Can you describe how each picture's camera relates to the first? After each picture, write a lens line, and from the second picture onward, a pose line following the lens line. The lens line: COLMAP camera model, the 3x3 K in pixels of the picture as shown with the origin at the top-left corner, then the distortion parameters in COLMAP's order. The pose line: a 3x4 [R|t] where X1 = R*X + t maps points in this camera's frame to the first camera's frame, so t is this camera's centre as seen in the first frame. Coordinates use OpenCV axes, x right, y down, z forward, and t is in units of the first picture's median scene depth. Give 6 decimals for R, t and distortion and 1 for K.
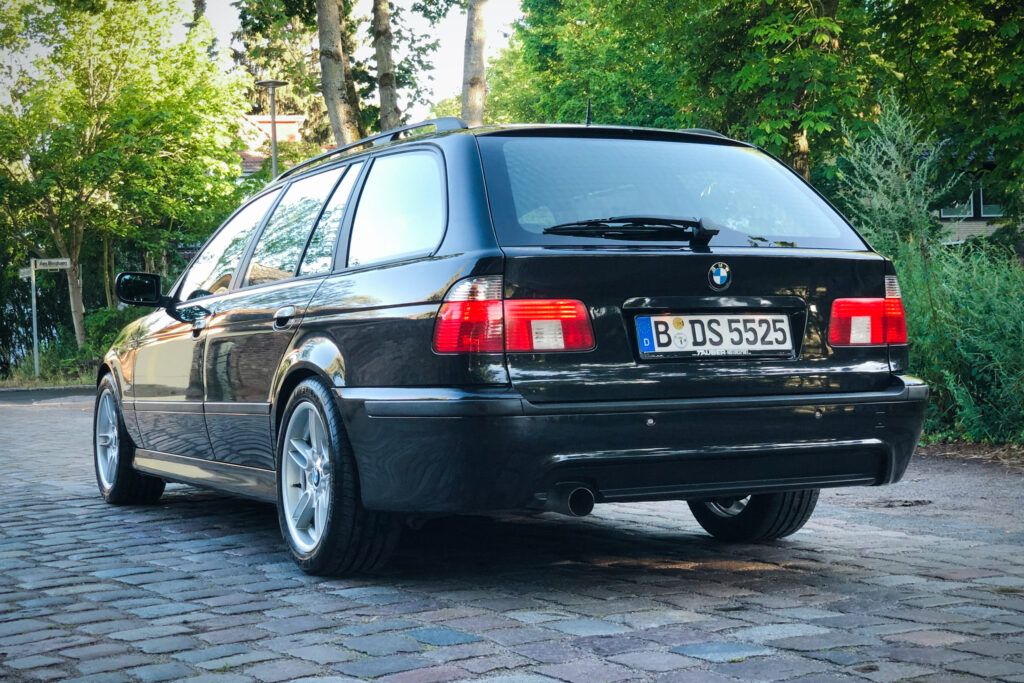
lens RADIAL K [[1815.5, 0, 512.0], [0, 1815.5, 341.5], [0, 0, 1]] dist [0.050912, -0.298402]
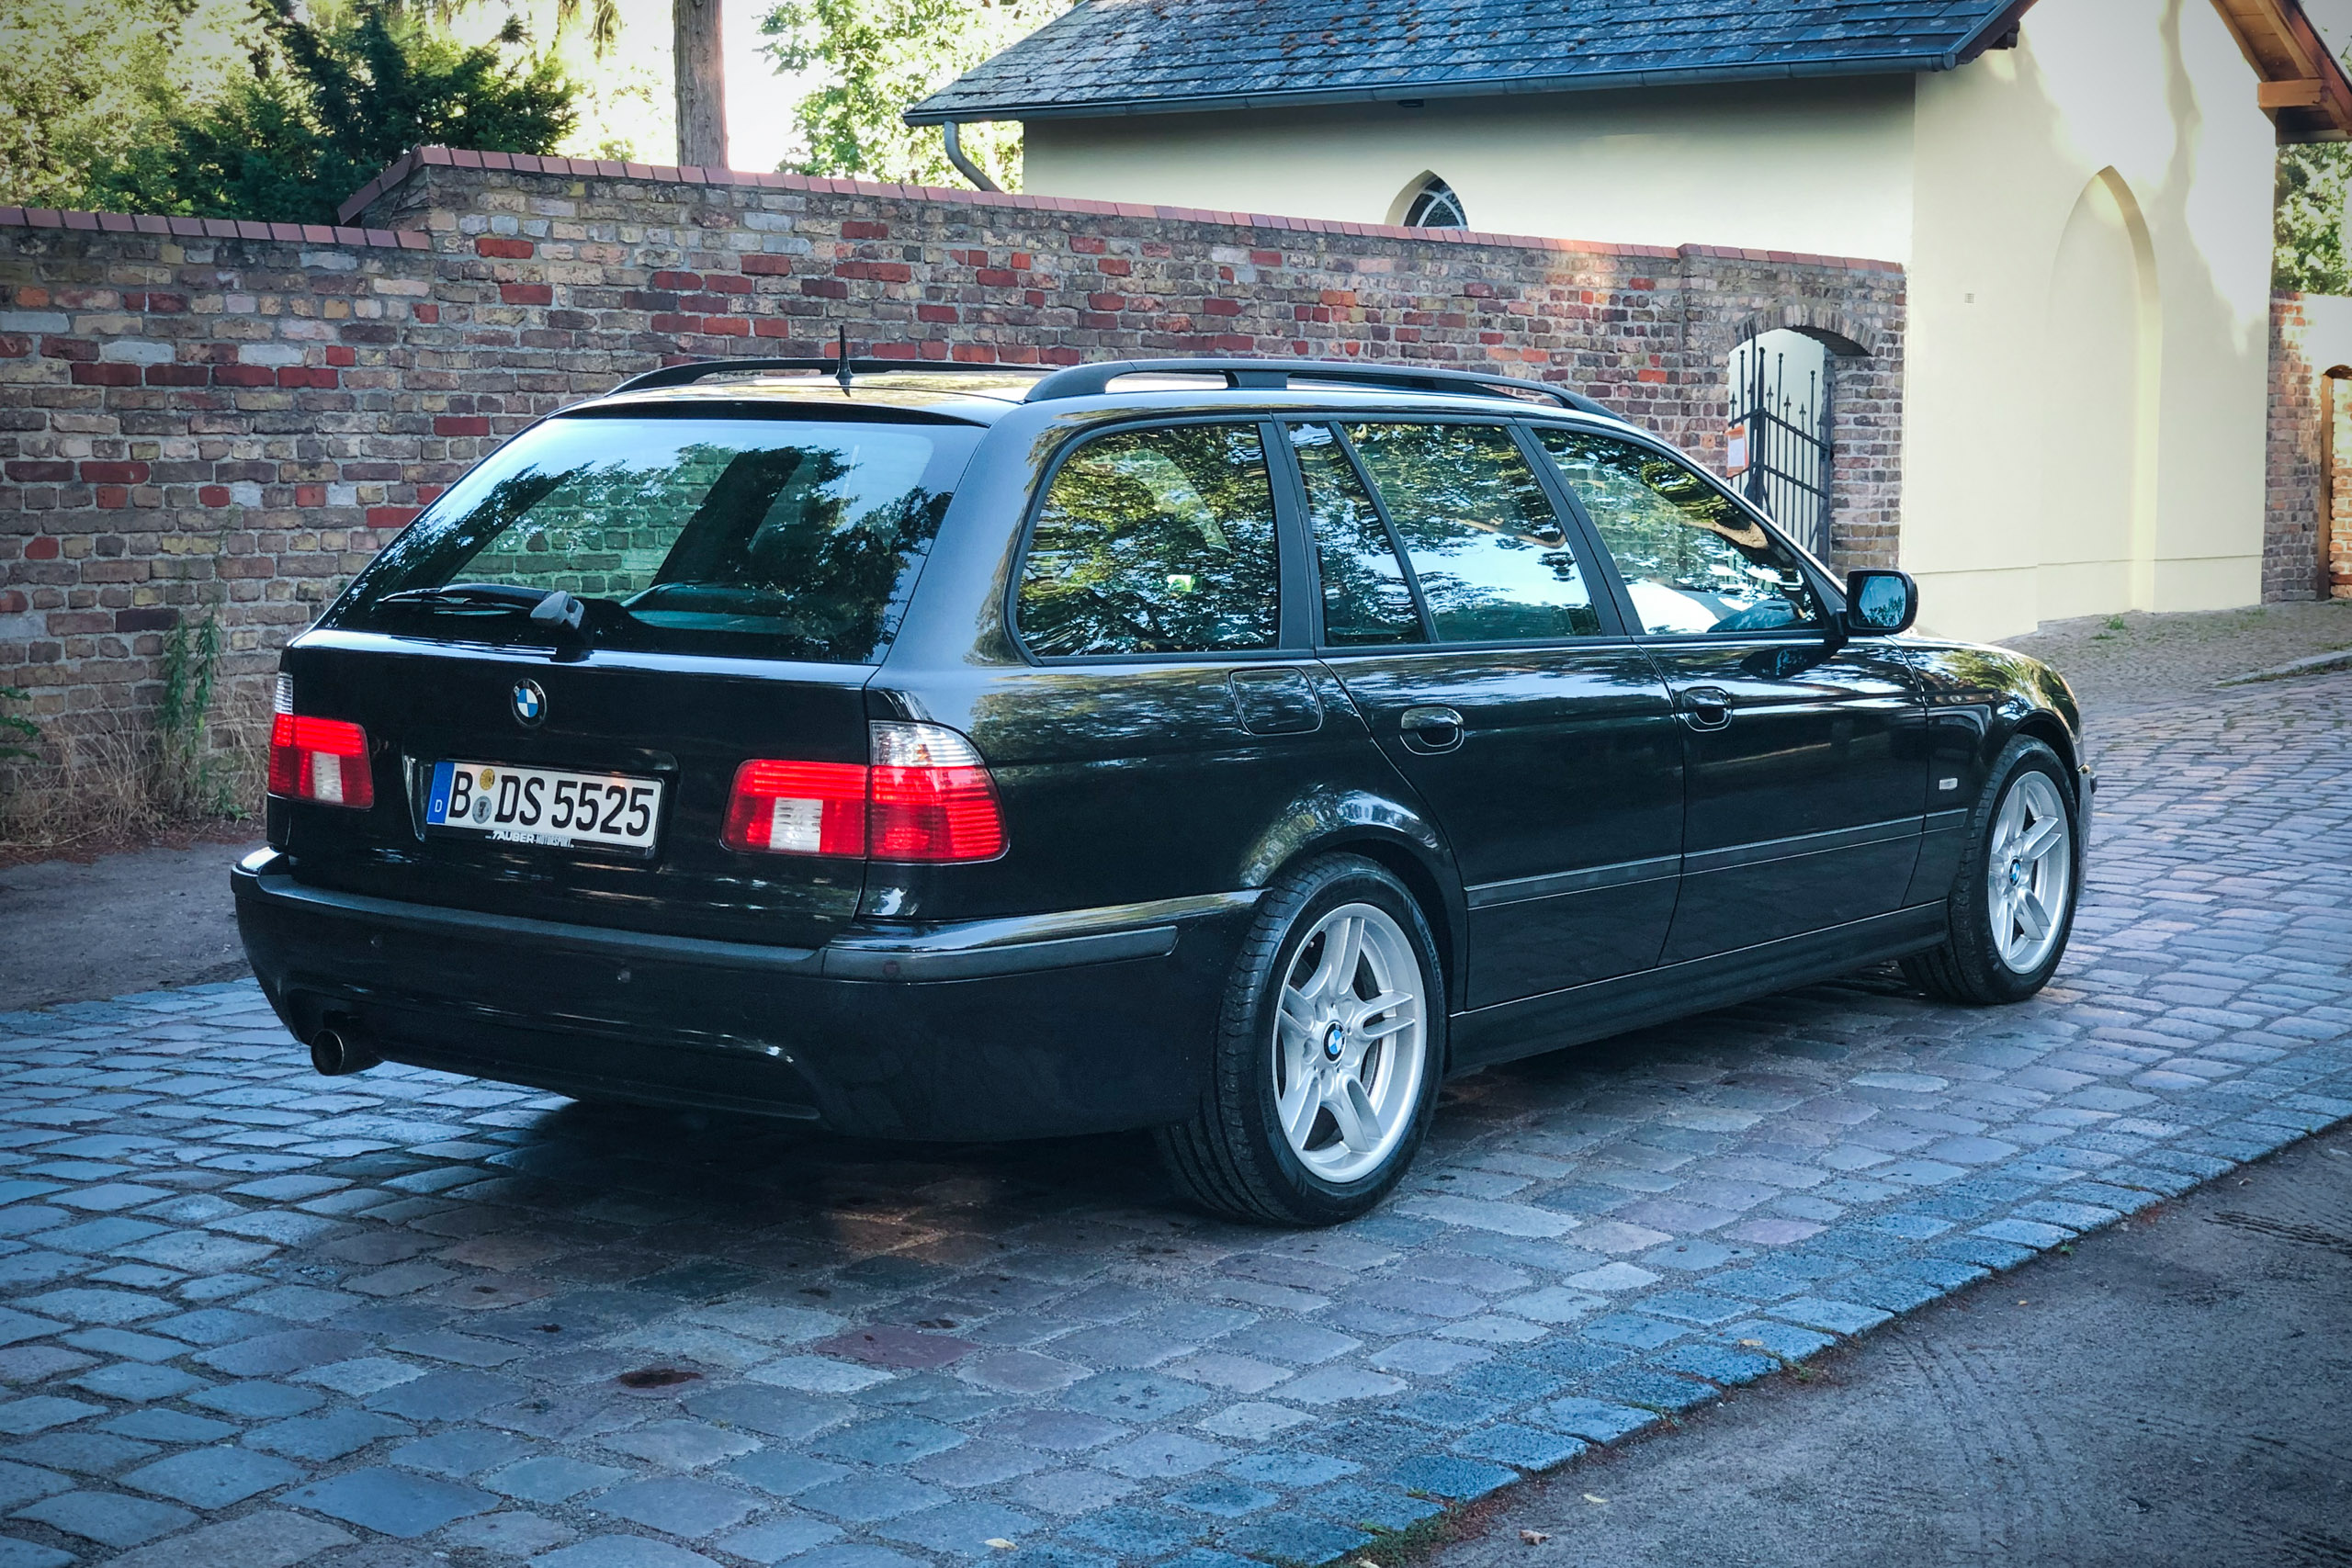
lens RADIAL K [[4169.5, 0, 1176.0], [0, 4169.5, 784.0], [0, 0, 1]] dist [0.050912, -0.298402]
pose [[0.423661, 0.115166, -0.898470, 1.347972], [-0.012093, 0.992515, 0.121519, -0.168663], [0.905740, -0.040618, 0.421883, 0.632444]]
